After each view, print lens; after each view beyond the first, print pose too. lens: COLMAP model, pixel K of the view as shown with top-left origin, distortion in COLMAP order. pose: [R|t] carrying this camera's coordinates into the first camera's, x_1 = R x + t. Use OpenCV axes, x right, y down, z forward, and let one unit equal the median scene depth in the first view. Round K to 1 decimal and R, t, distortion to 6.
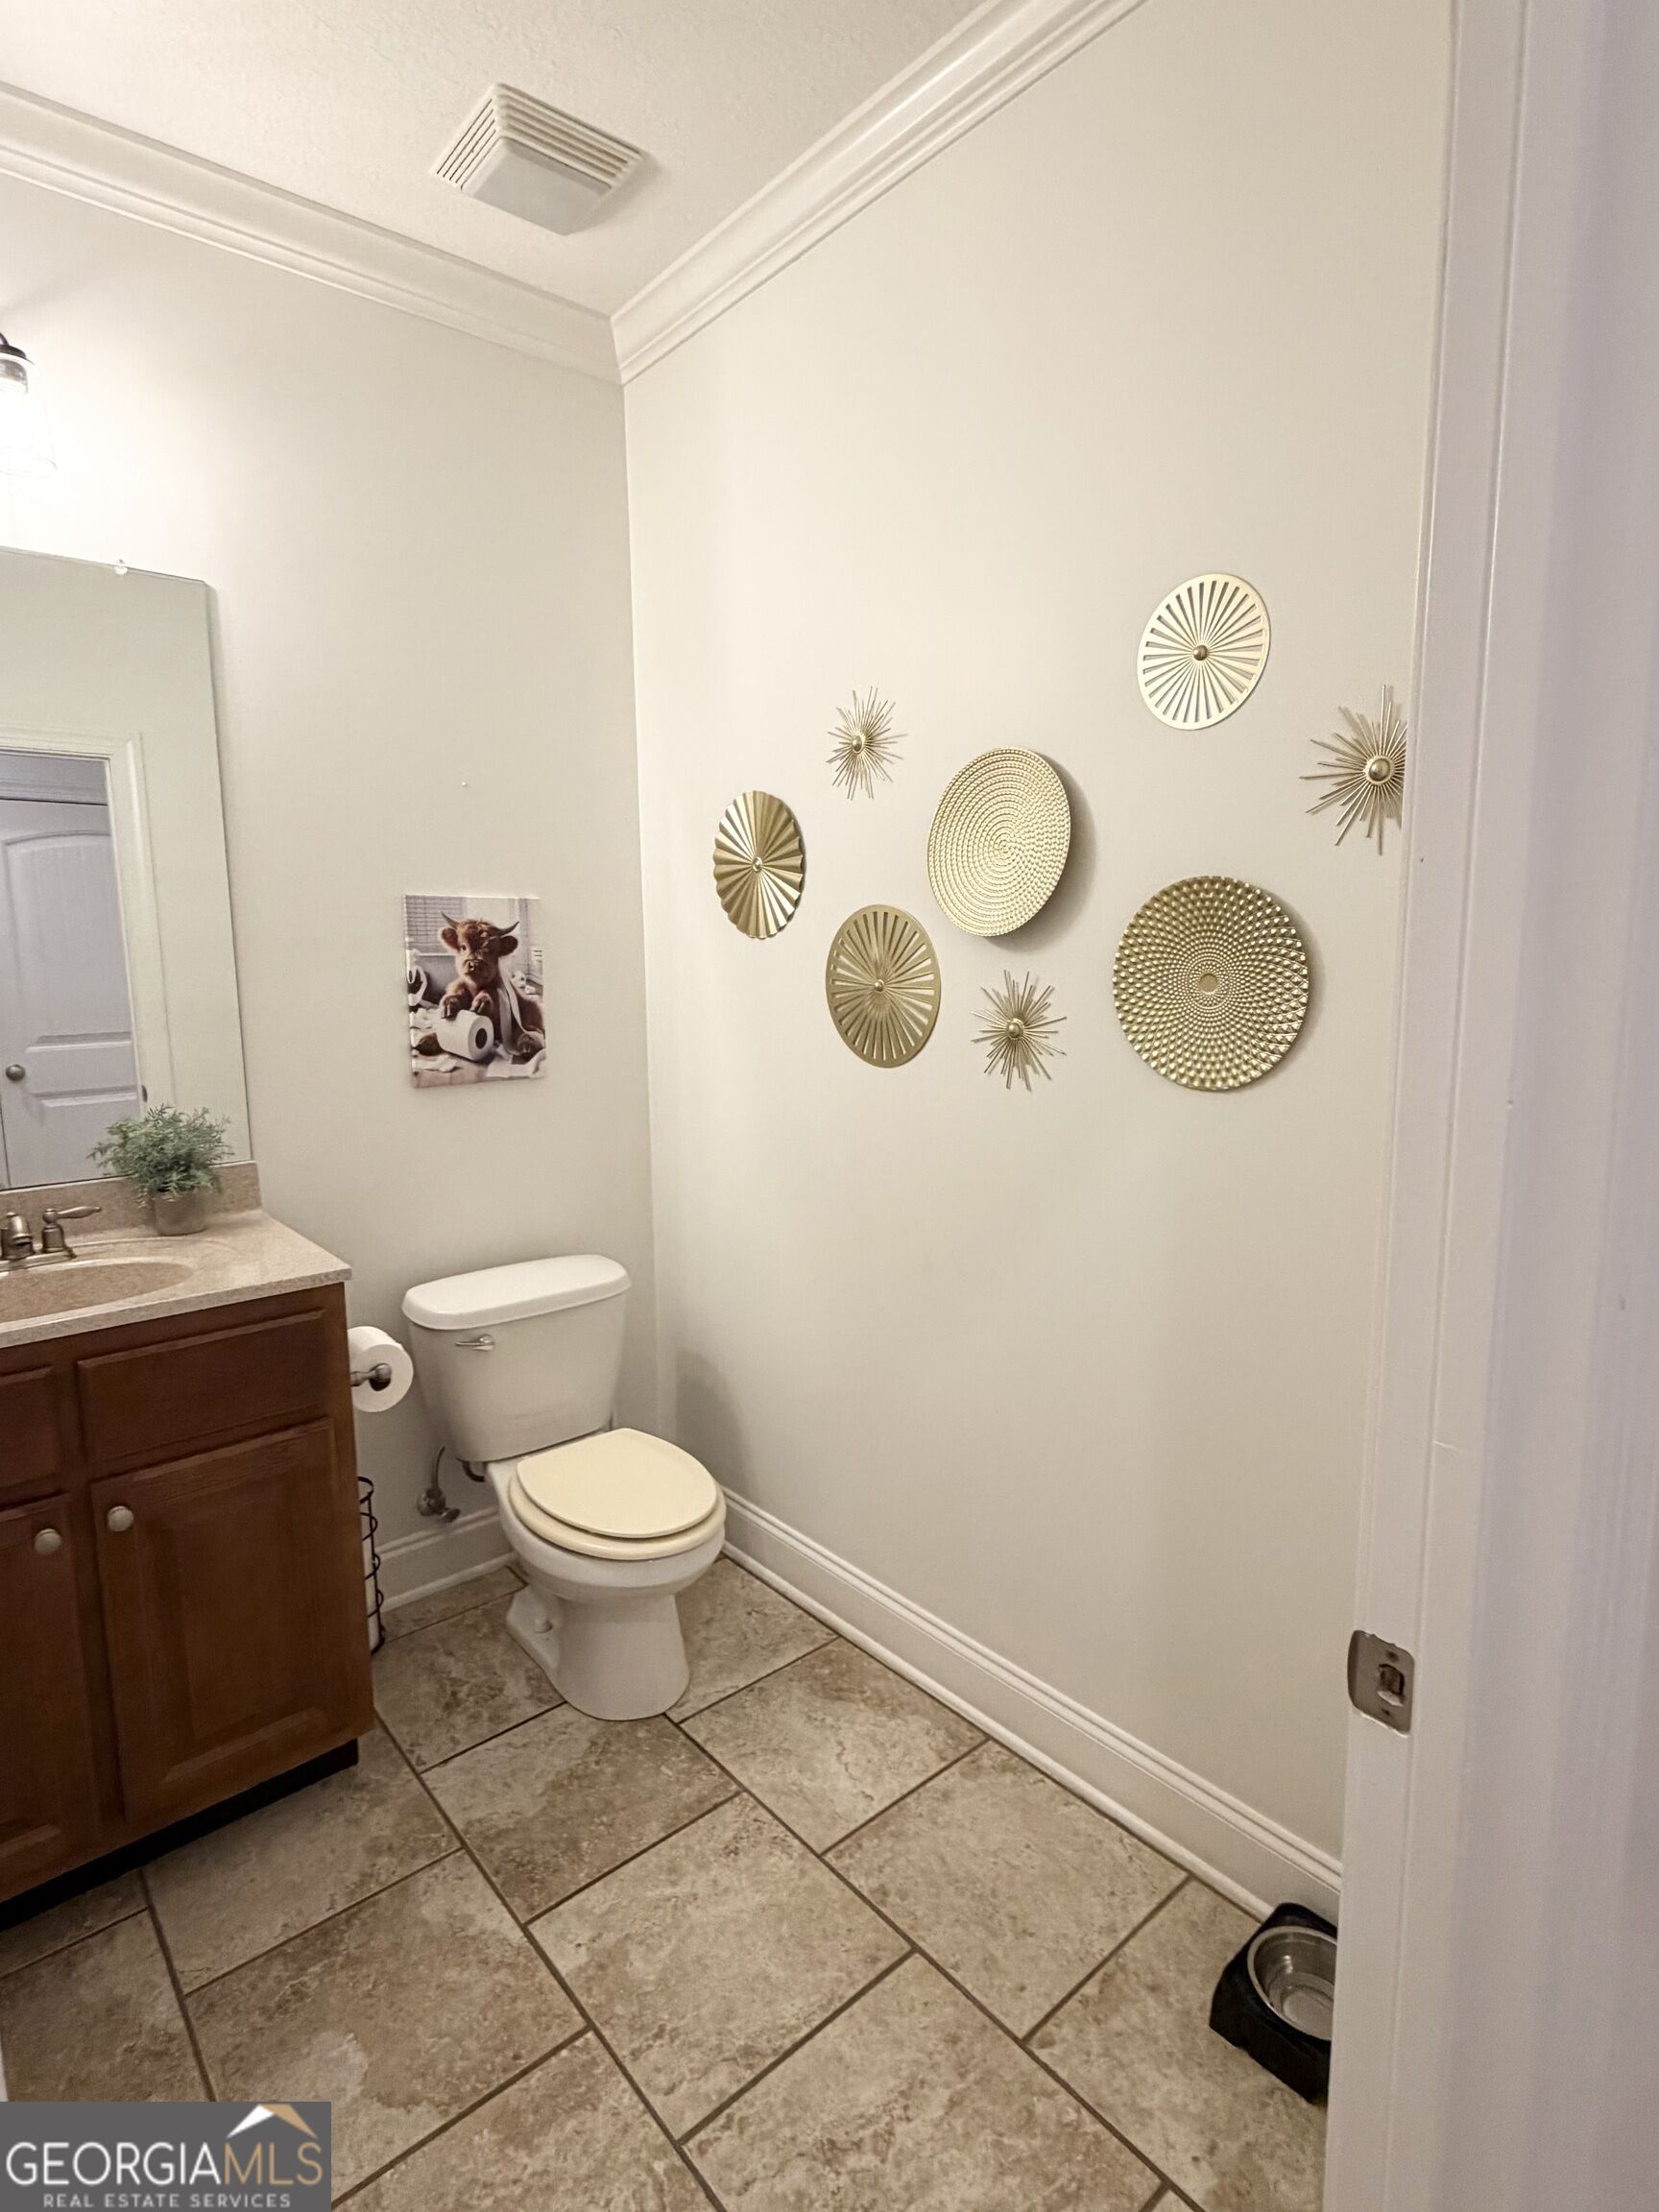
lens RADIAL K [[1130.7, 0, 829.5], [0, 1130.7, 1106.0], [0, 0, 1]] dist [-0.000168, -0.000031]
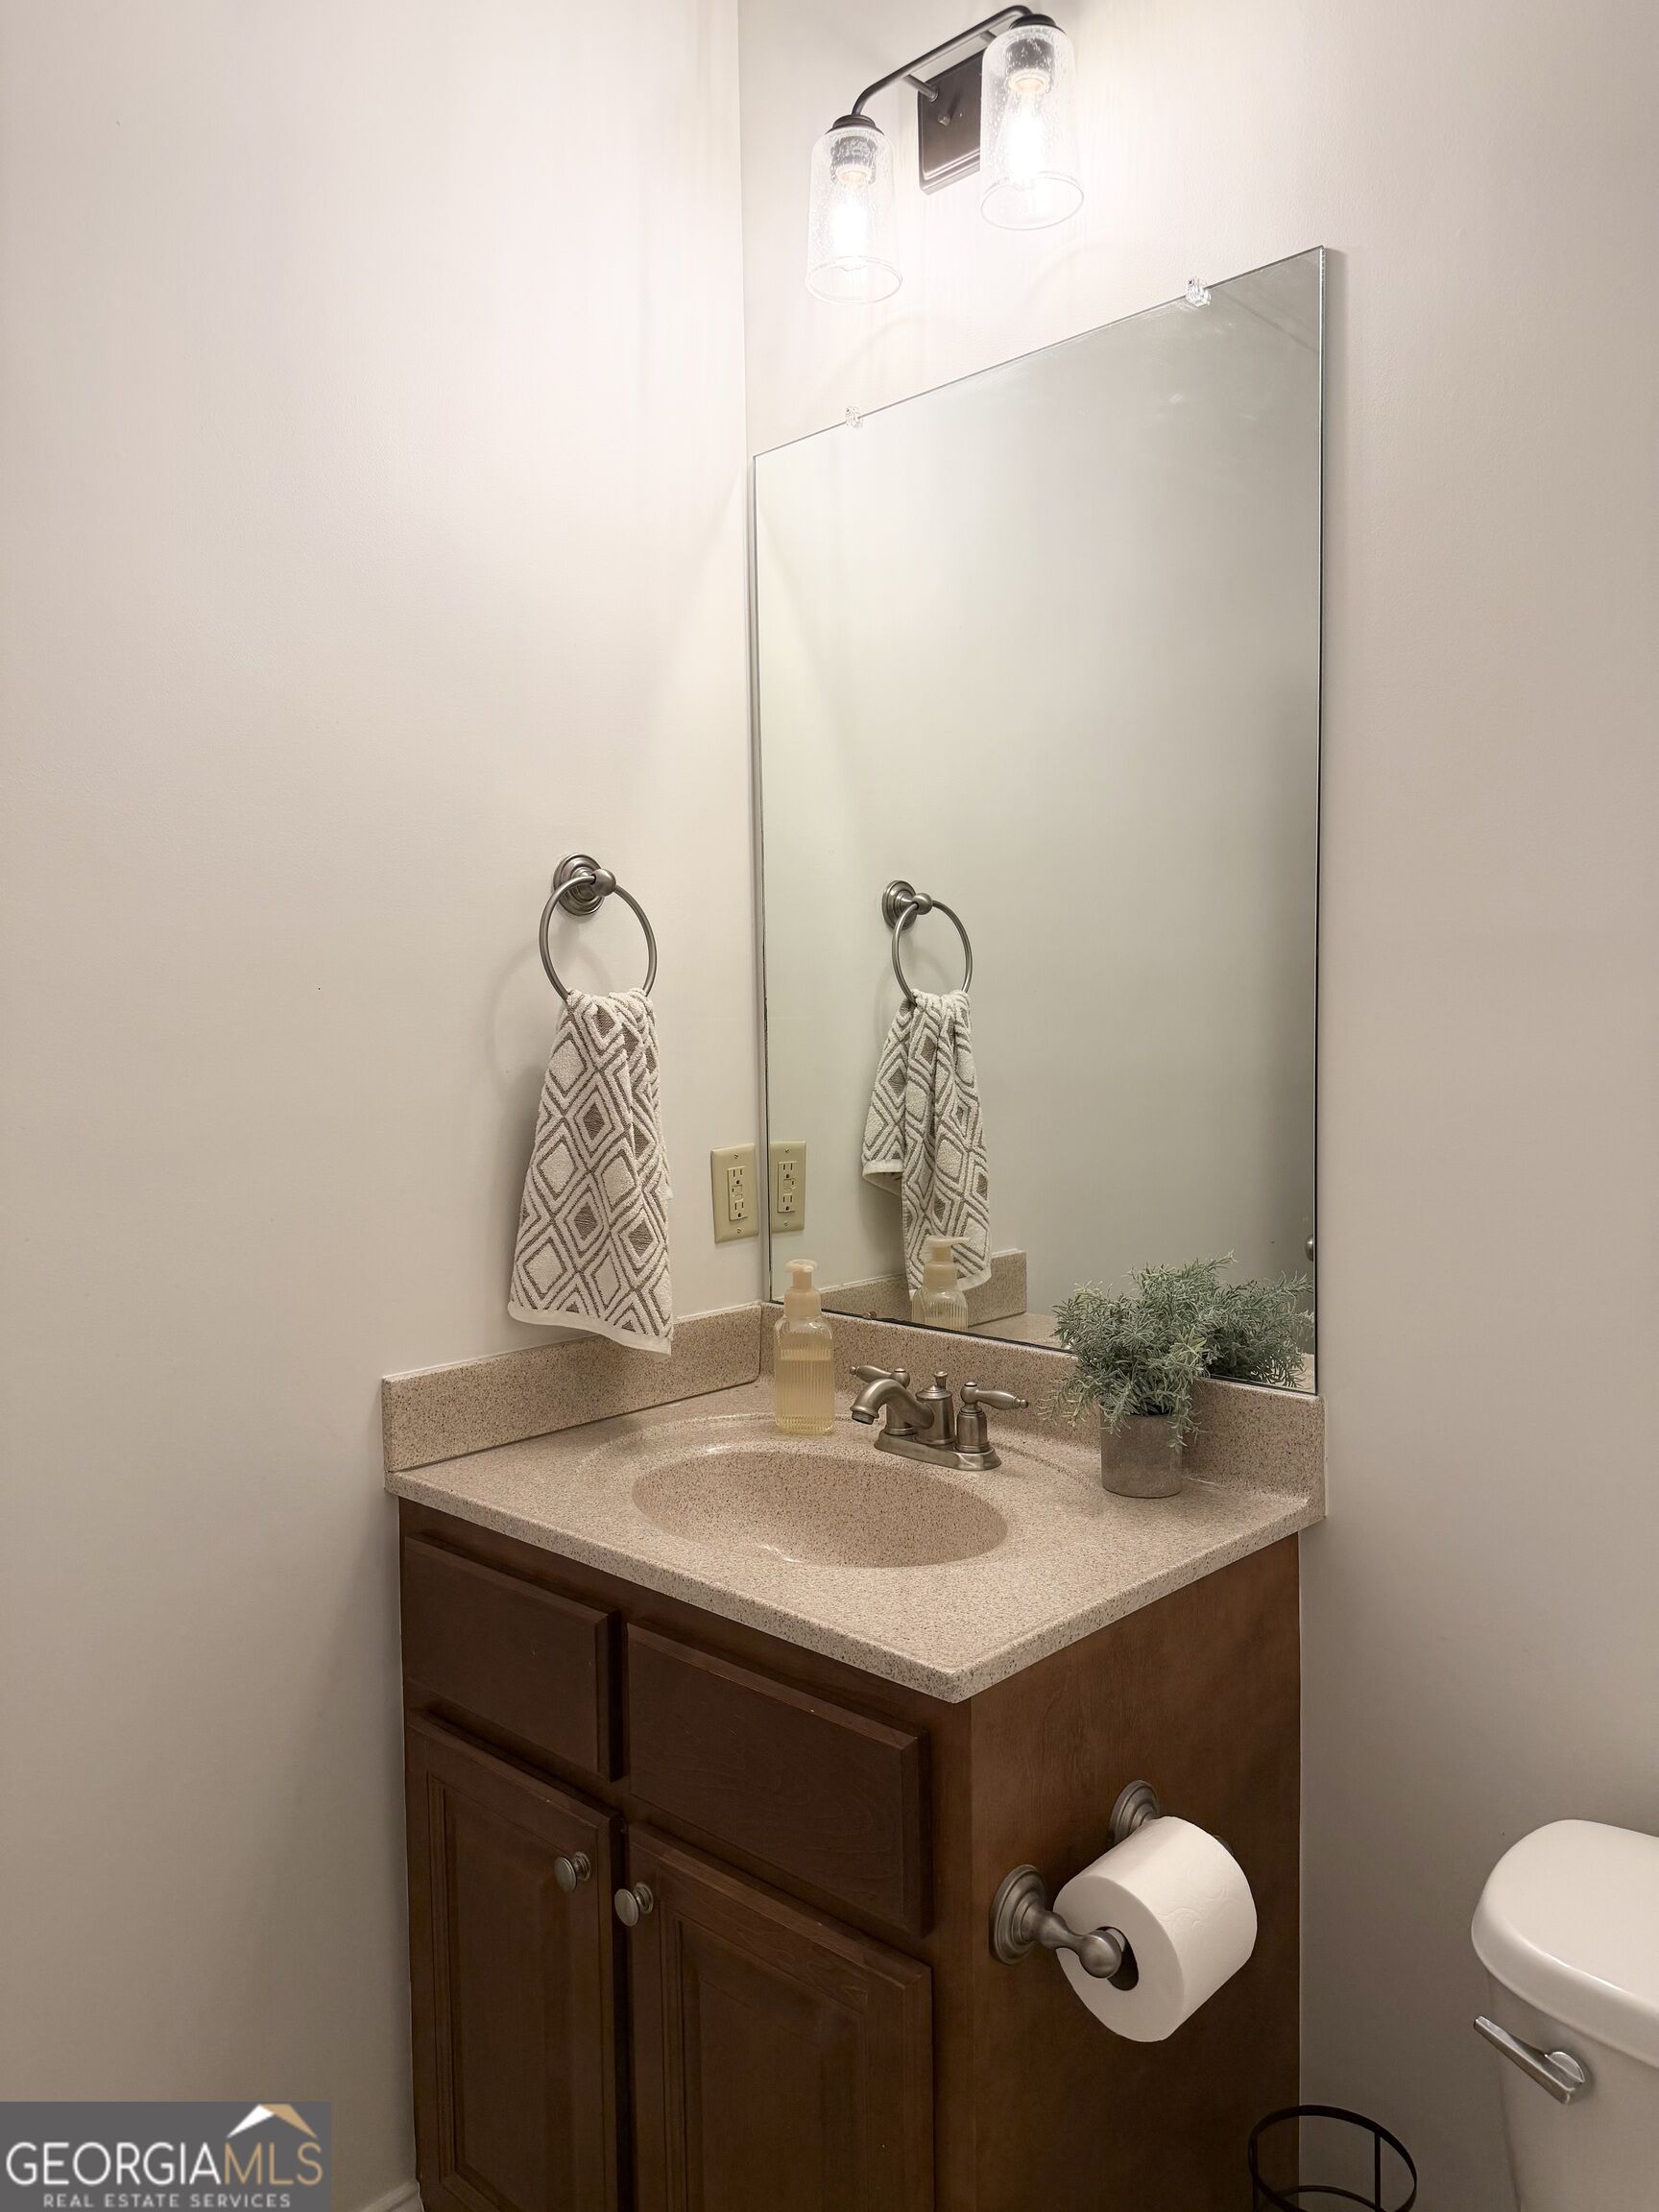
lens RADIAL K [[1586.7, 0, 829.5], [0, 1586.7, 1106.0], [0, 0, 1]] dist [0.035192, -0.078473]
pose [[0.099523, 0.069239, -0.992623, 0.180536], [-0.131450, 0.989748, 0.055859, -0.108847], [0.986314, 0.124921, 0.107604, 0.866672]]
